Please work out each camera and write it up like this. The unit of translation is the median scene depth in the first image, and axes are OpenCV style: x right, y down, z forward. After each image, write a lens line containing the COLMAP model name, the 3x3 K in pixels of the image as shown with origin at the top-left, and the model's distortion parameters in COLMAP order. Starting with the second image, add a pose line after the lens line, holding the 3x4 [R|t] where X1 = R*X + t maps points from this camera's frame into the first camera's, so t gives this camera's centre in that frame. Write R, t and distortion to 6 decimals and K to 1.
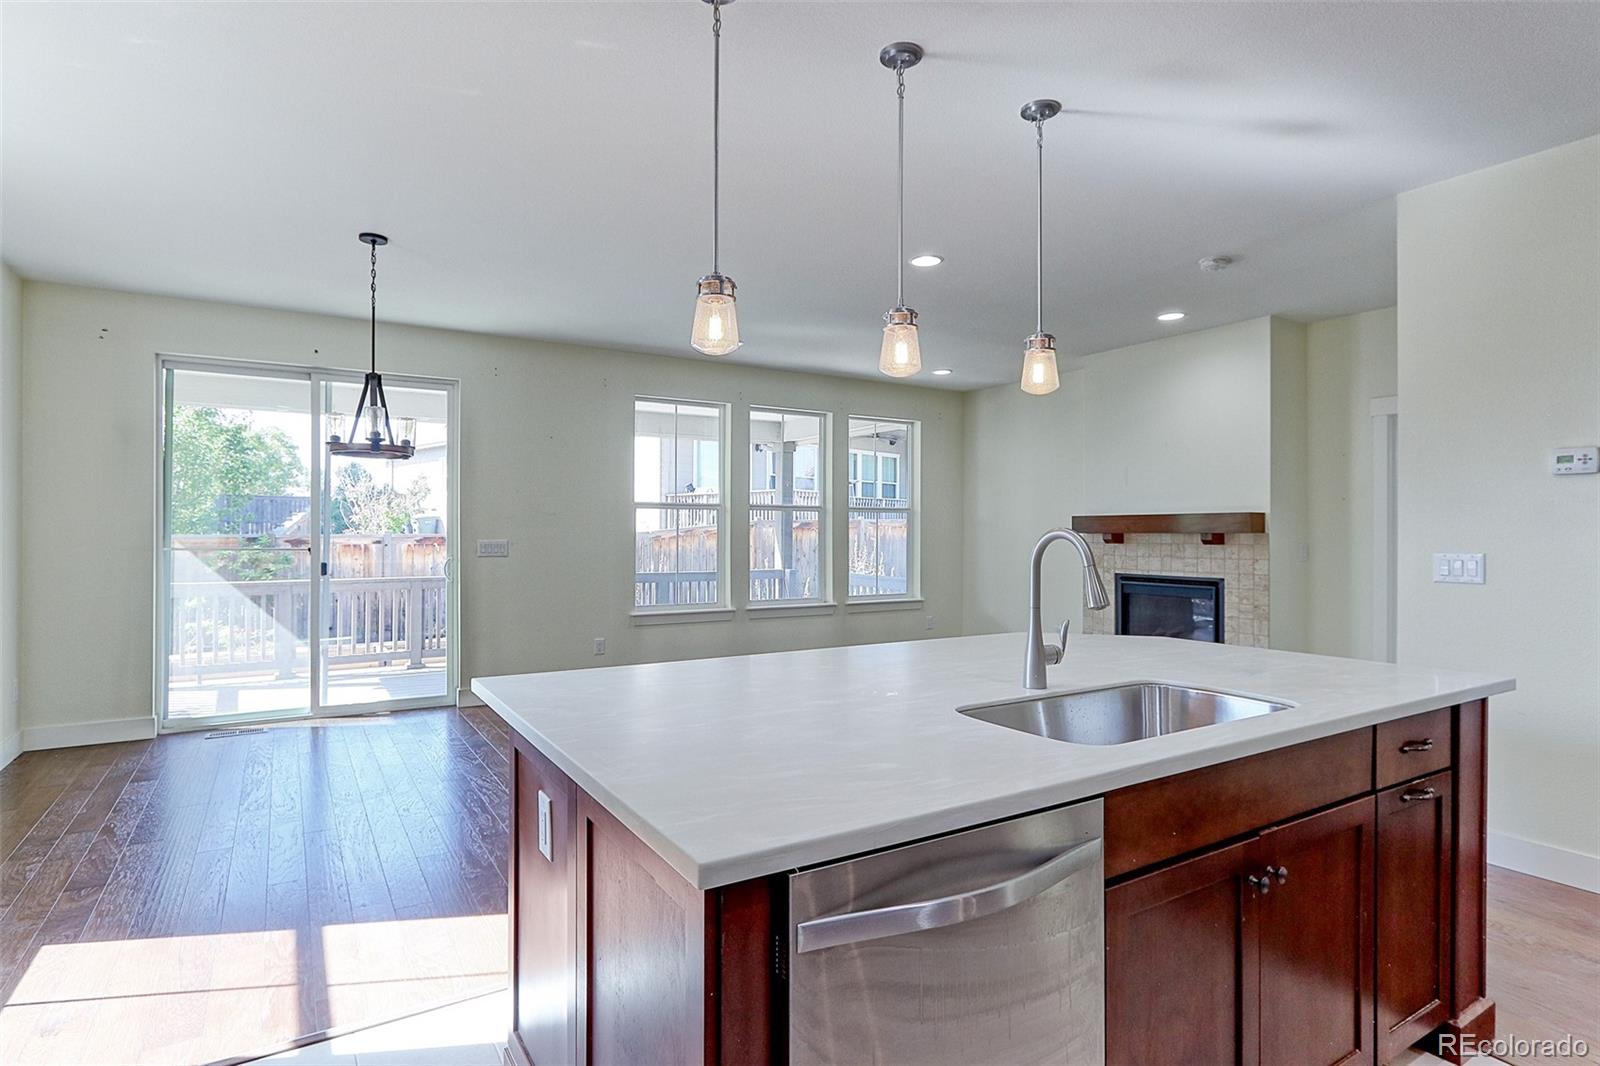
lens RADIAL K [[835.5, 0, 800.0], [0, 835.5, 533.0], [0, 0, 1]] dist [-0.007465, -0.000143]
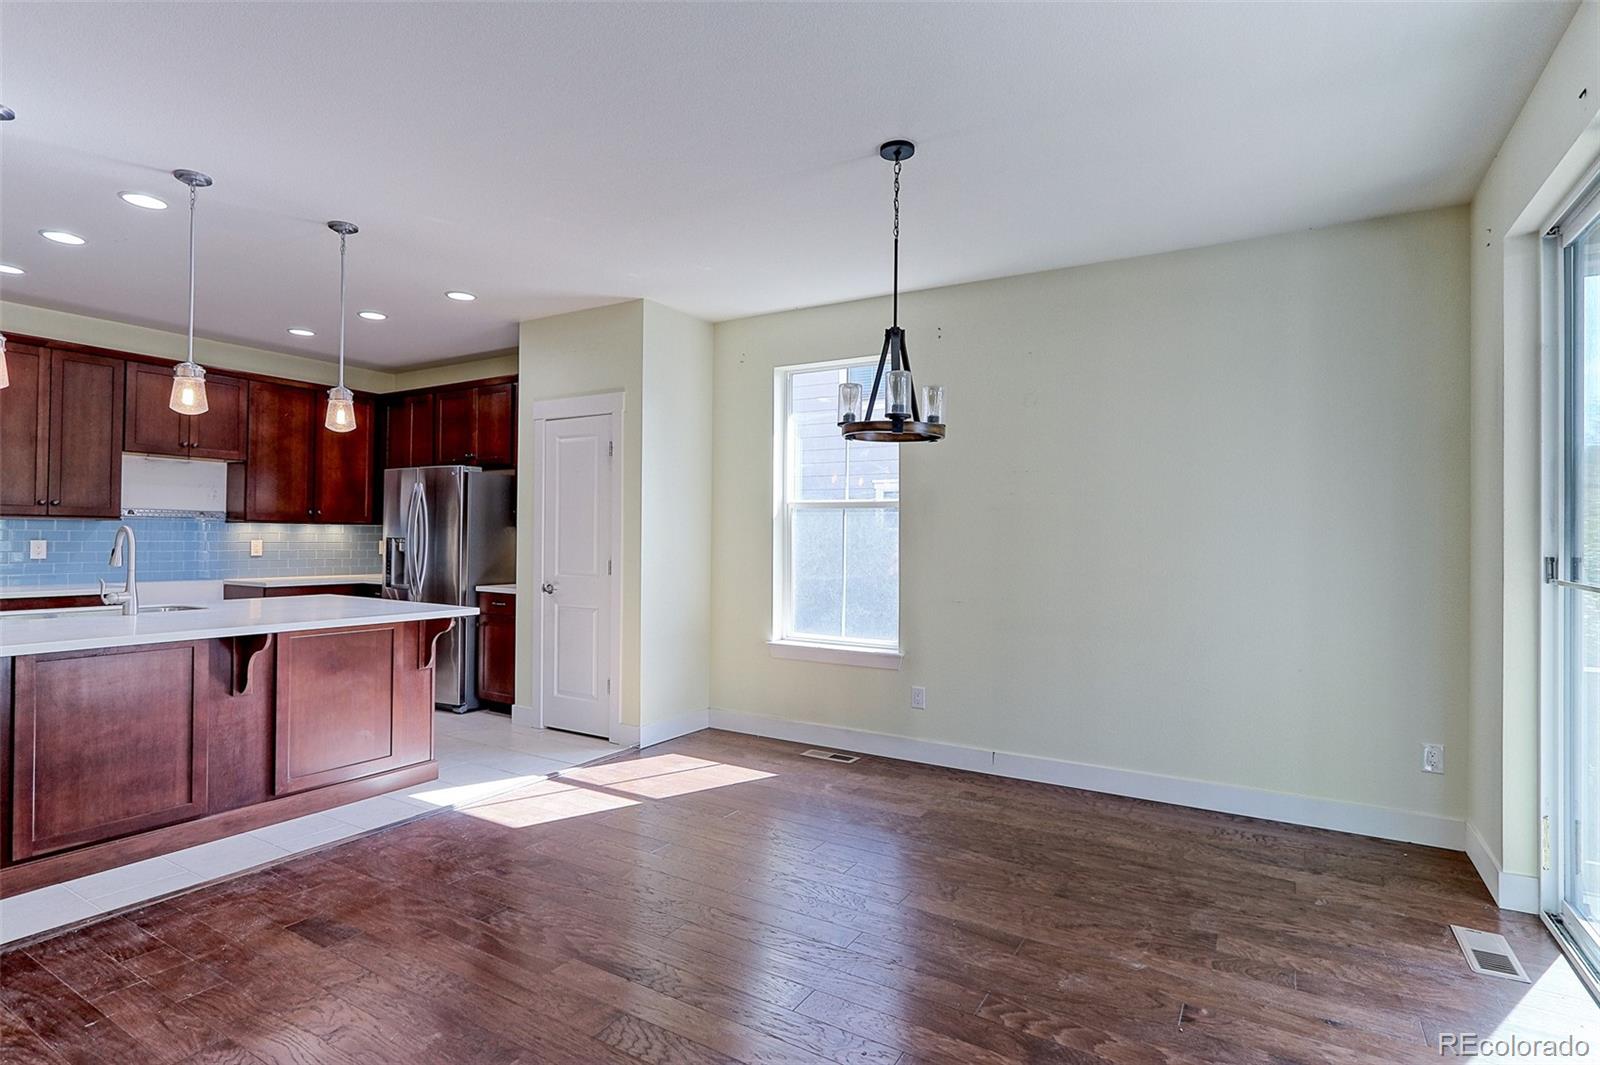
lens RADIAL K [[809.1, 0, 789.6], [0, 809.1, 531.7], [0, 0, 1]] dist [-0.002627, 0.001115]
pose [[-0.894644, -0.016870, -0.446462, -0.070442], [-0.016437, 0.999853, -0.004844, -0.002688], [0.446478, 0.003005, -0.894790, 1.086905]]
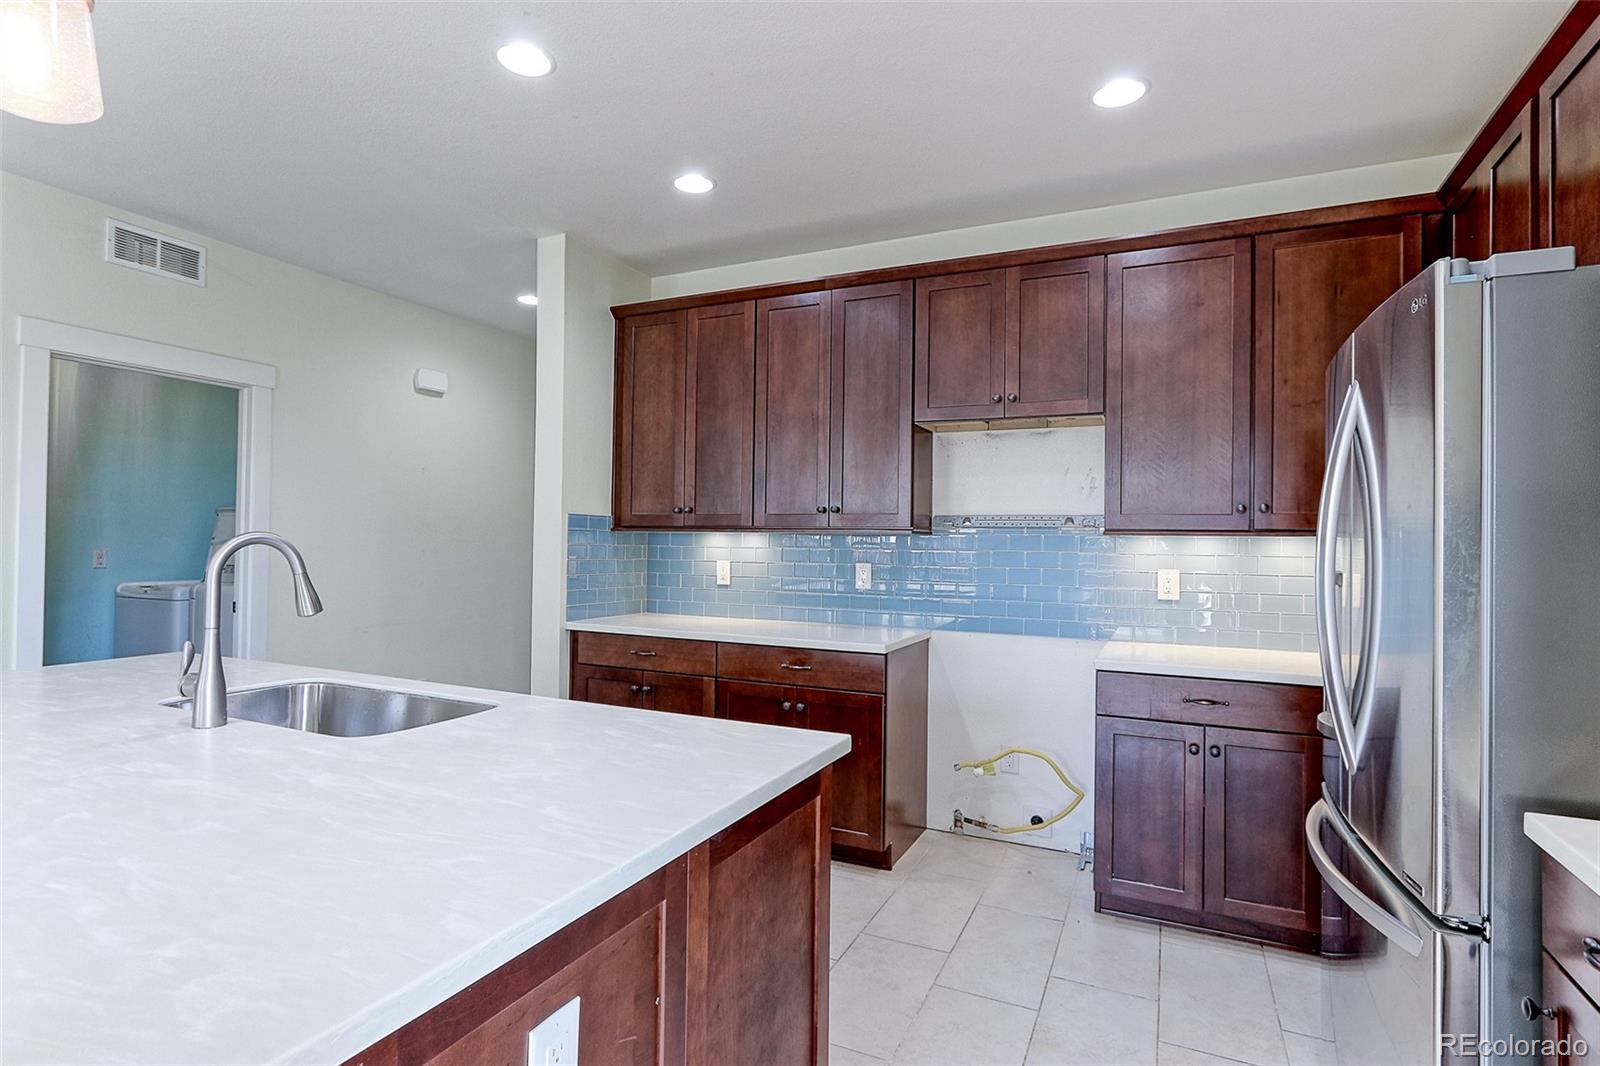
lens RADIAL K [[809.1, 0, 789.6], [0, 809.1, 532.2], [0, 0, 1]] dist [-0.002627, 0.001115]
pose [[-0.541044, 0.000301, 0.840995, -0.236575], [-0.011325, 0.999907, -0.007644, -0.003040], [-0.840918, -0.013660, -0.540990, 0.328539]]
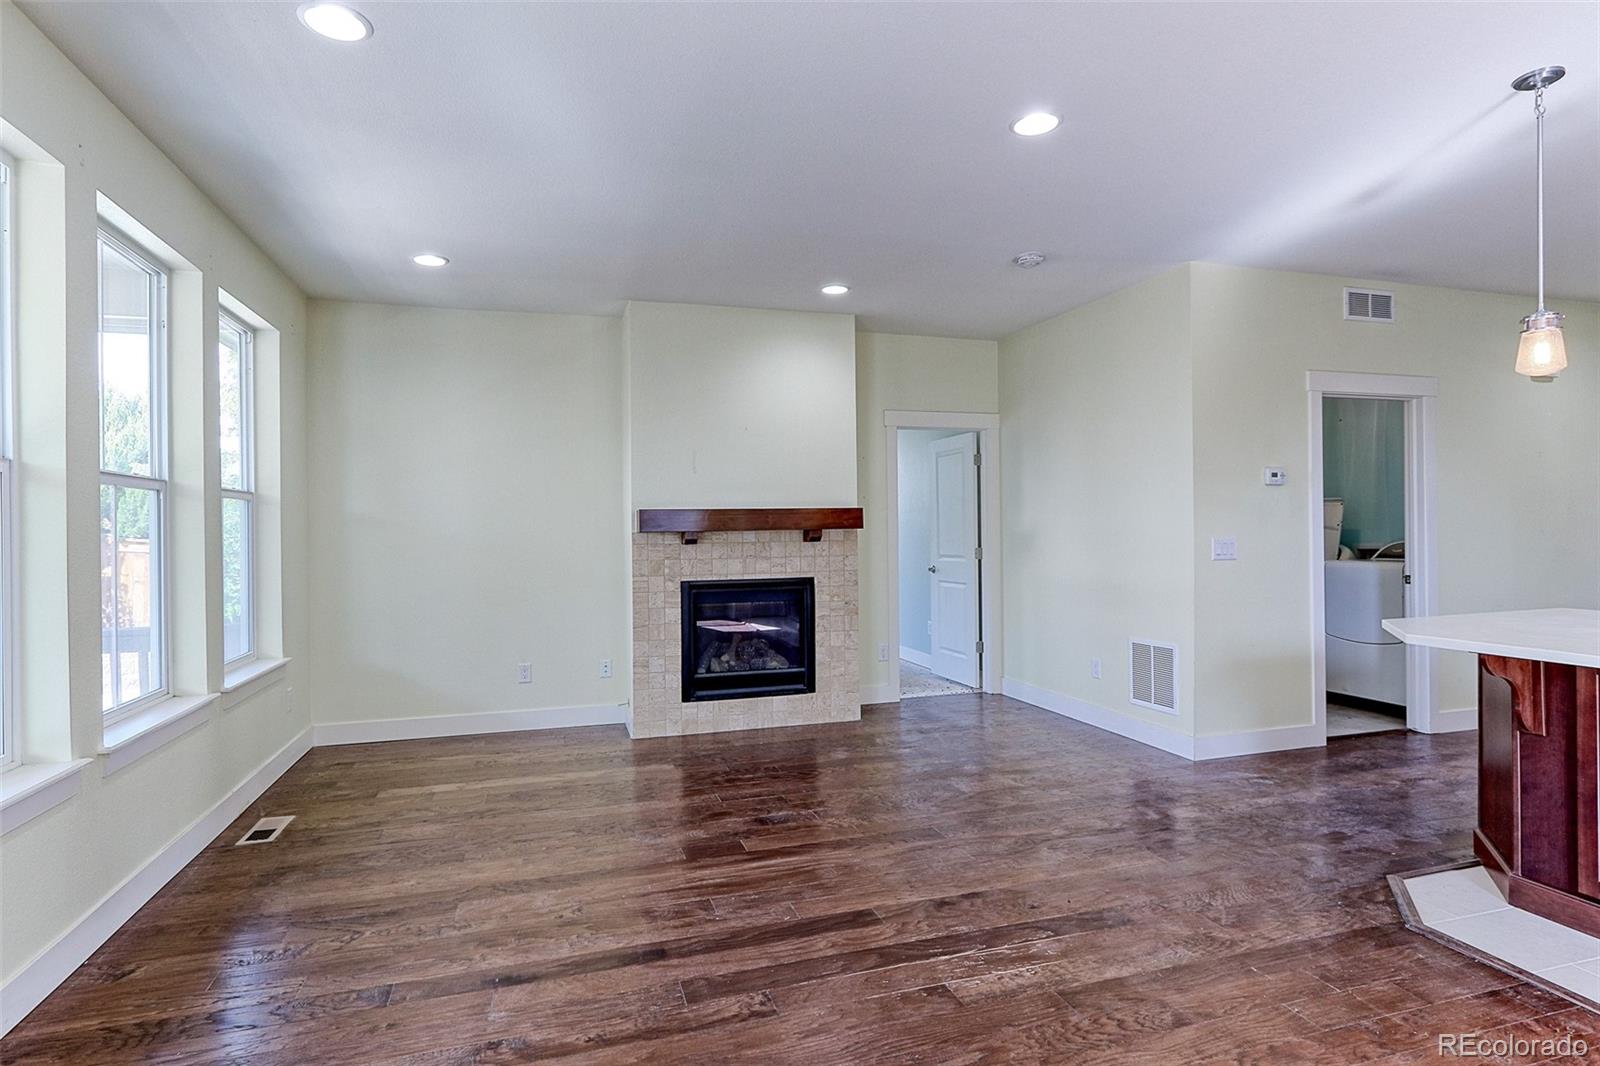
lens RADIAL K [[825.0, 0, 793.7], [0, 825.0, 528.6], [0, 0, 1]] dist [-0.005160, 0.000620]
pose [[0.254998, -0.004810, 0.966930, -0.397206], [0.015428, 0.999881, 0.000905, -0.002024], [-0.966819, 0.014687, 0.255042, 0.750206]]
